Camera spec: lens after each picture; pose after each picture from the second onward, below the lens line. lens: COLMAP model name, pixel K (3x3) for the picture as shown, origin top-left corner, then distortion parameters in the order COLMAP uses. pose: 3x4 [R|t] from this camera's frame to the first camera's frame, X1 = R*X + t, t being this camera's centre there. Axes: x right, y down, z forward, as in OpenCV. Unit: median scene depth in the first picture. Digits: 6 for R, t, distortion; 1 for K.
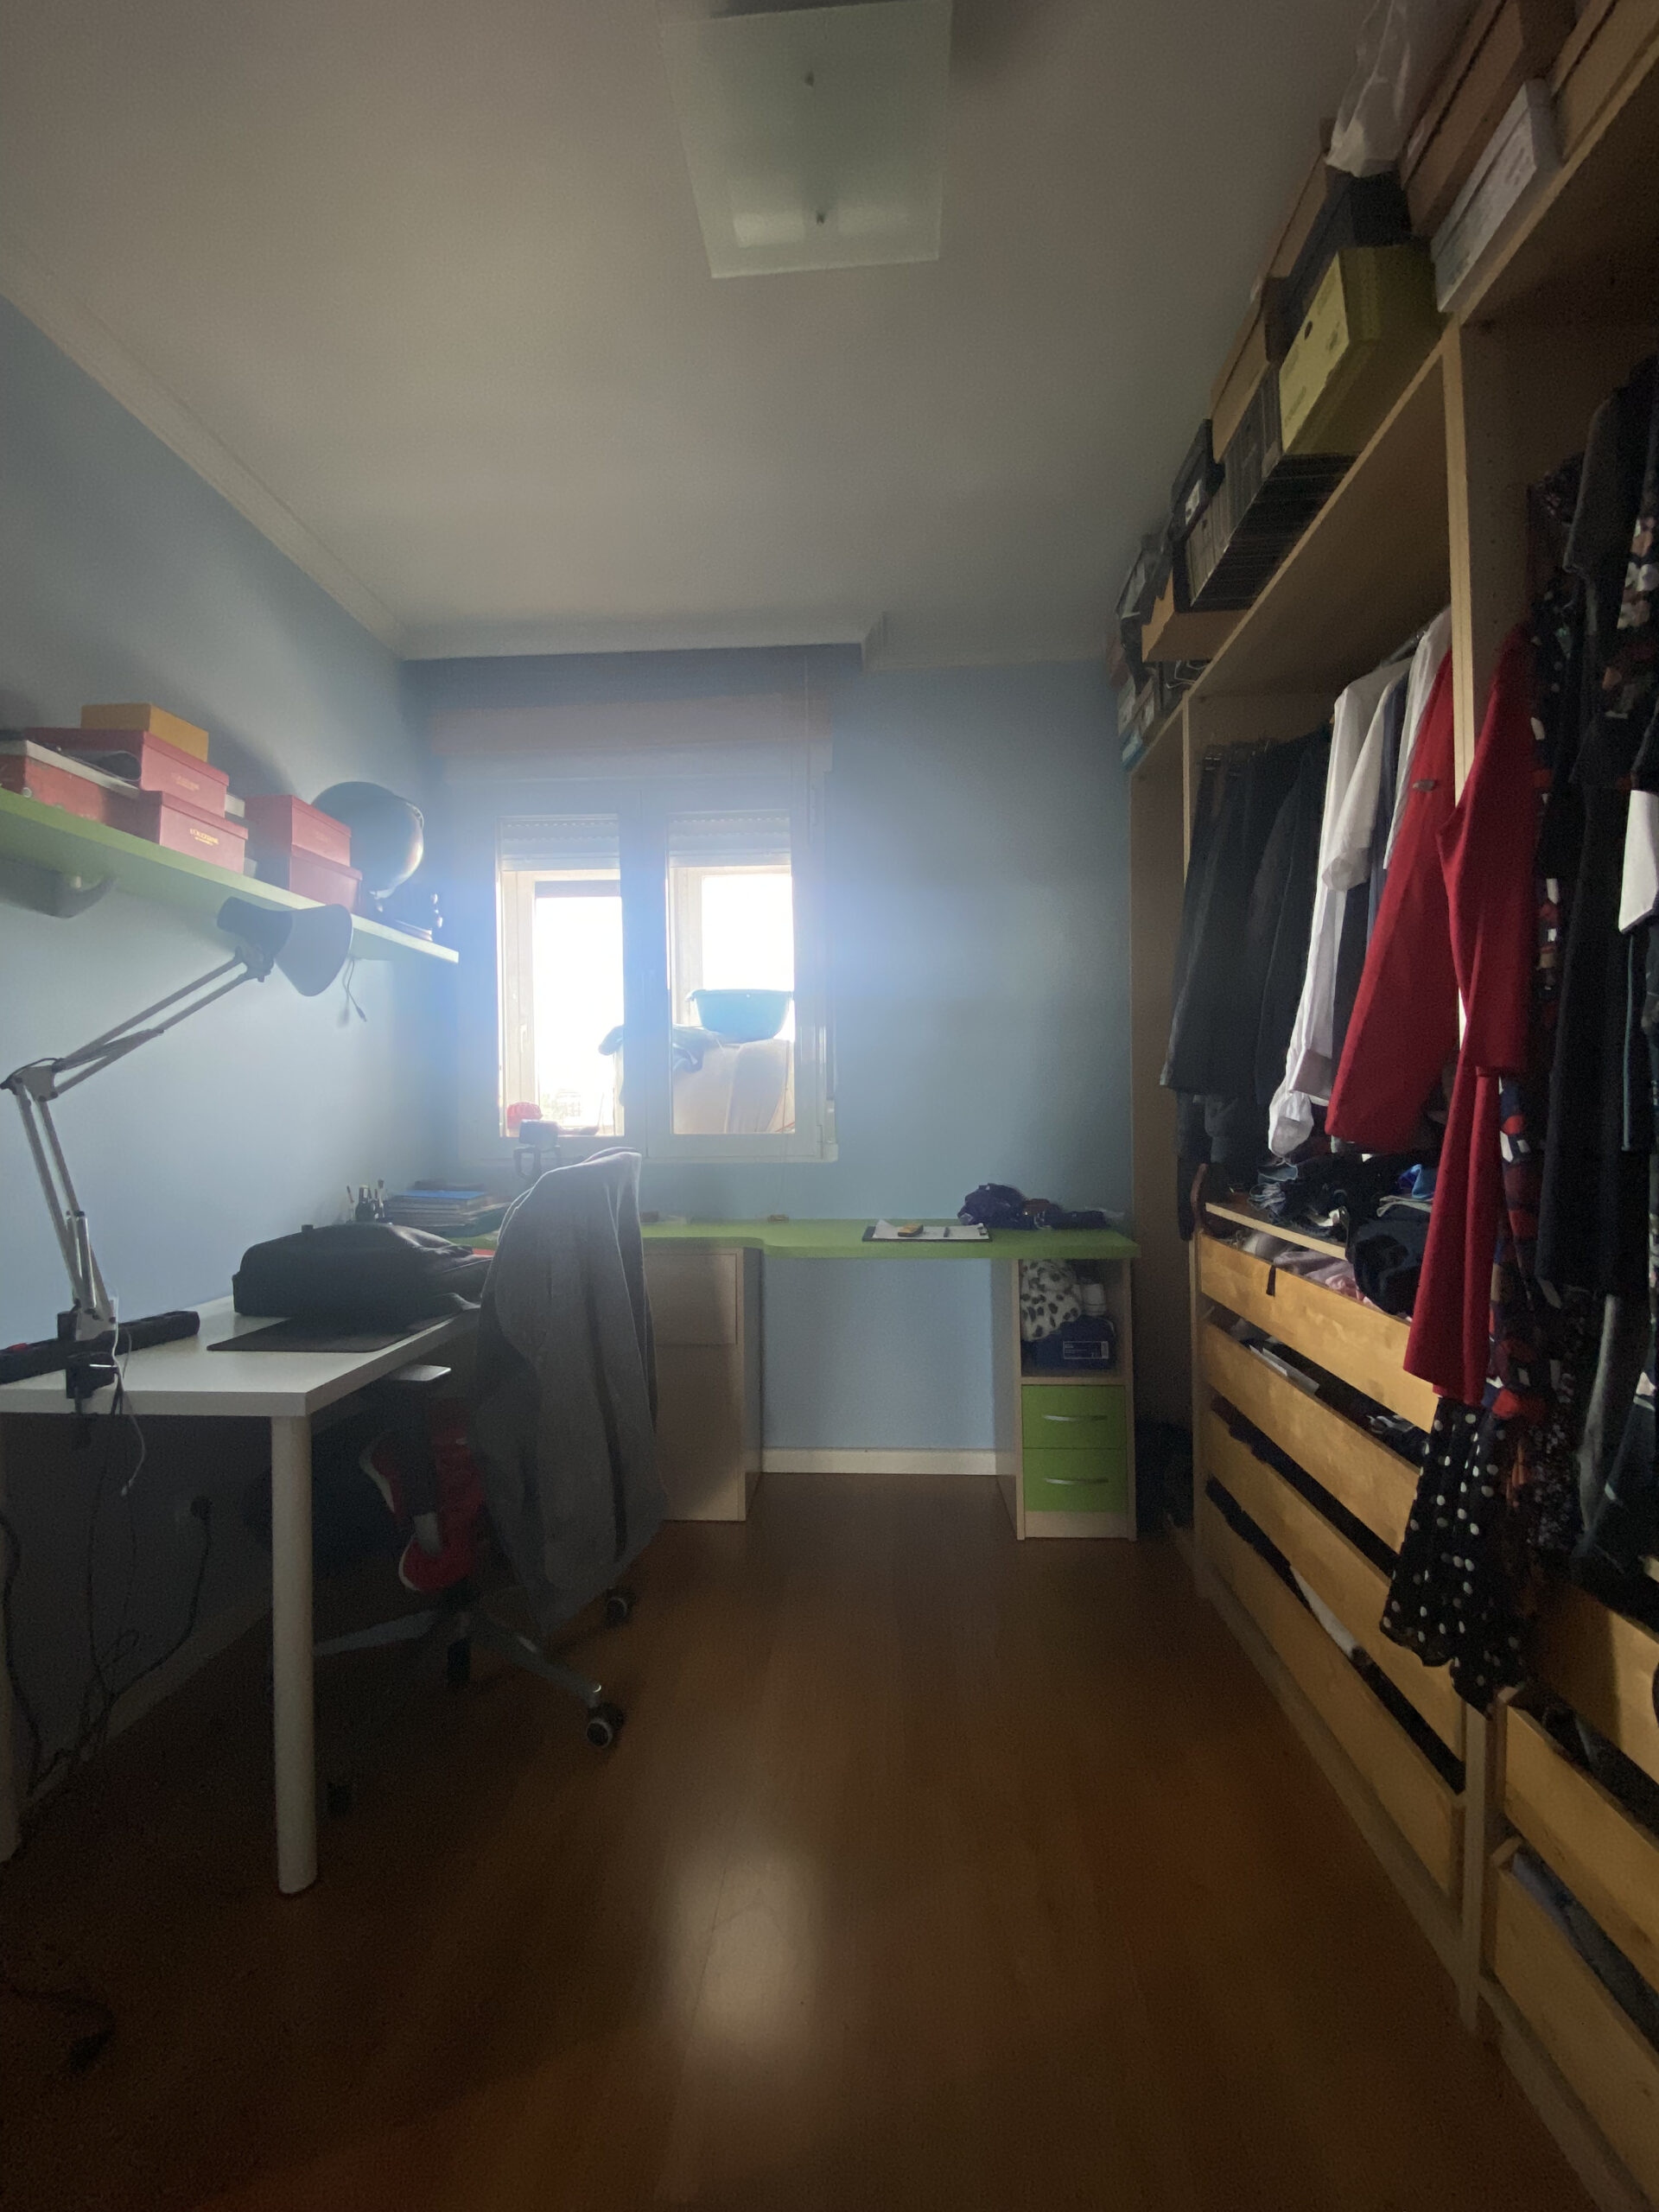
lens RADIAL K [[937.3, 0, 817.5], [0, 937.3, 1100.3], [0, 0, 1]] dist [-0.001633, -0.000519]
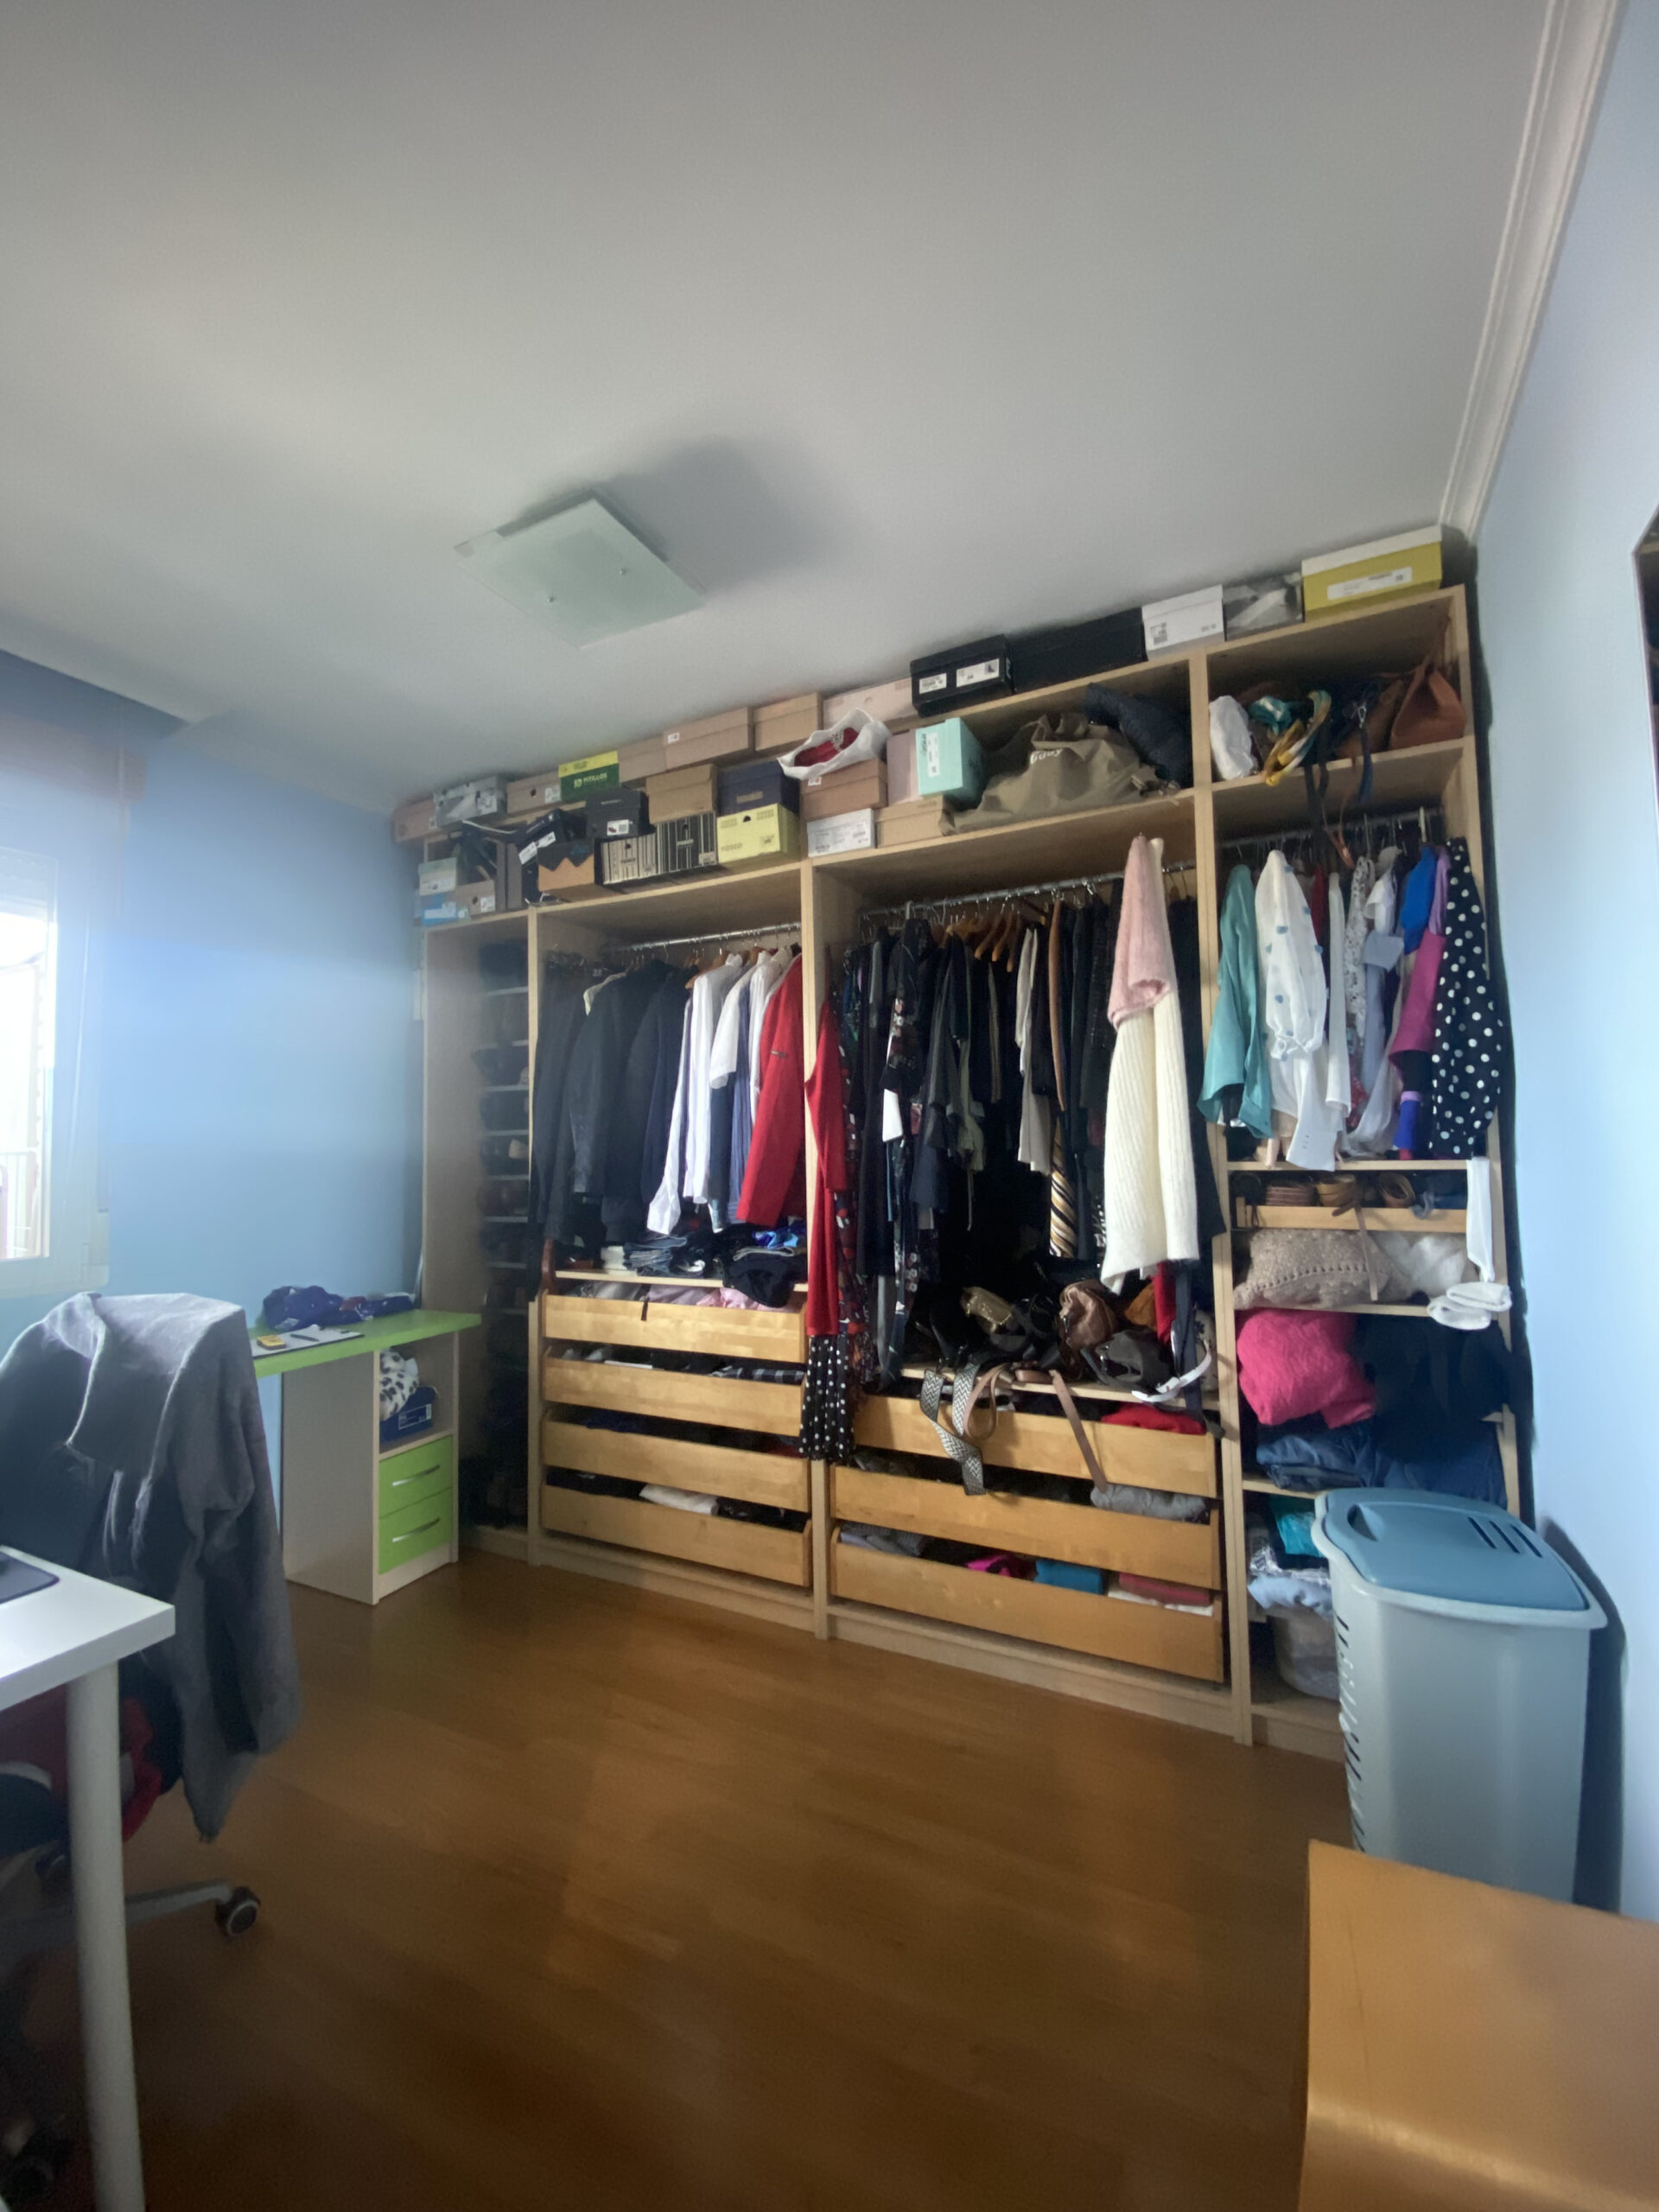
lens RADIAL K [[892.8, 0, 870.9], [0, 892.8, 1111.8], [0, 0, 1]] dist [0.169864, -0.000077]
pose [[0.377683, 0.042829, 0.924944, -0.906136], [0.005910, 0.998798, -0.048662, -0.079530], [-0.925916, 0.023845, 0.376976, 0.027273]]
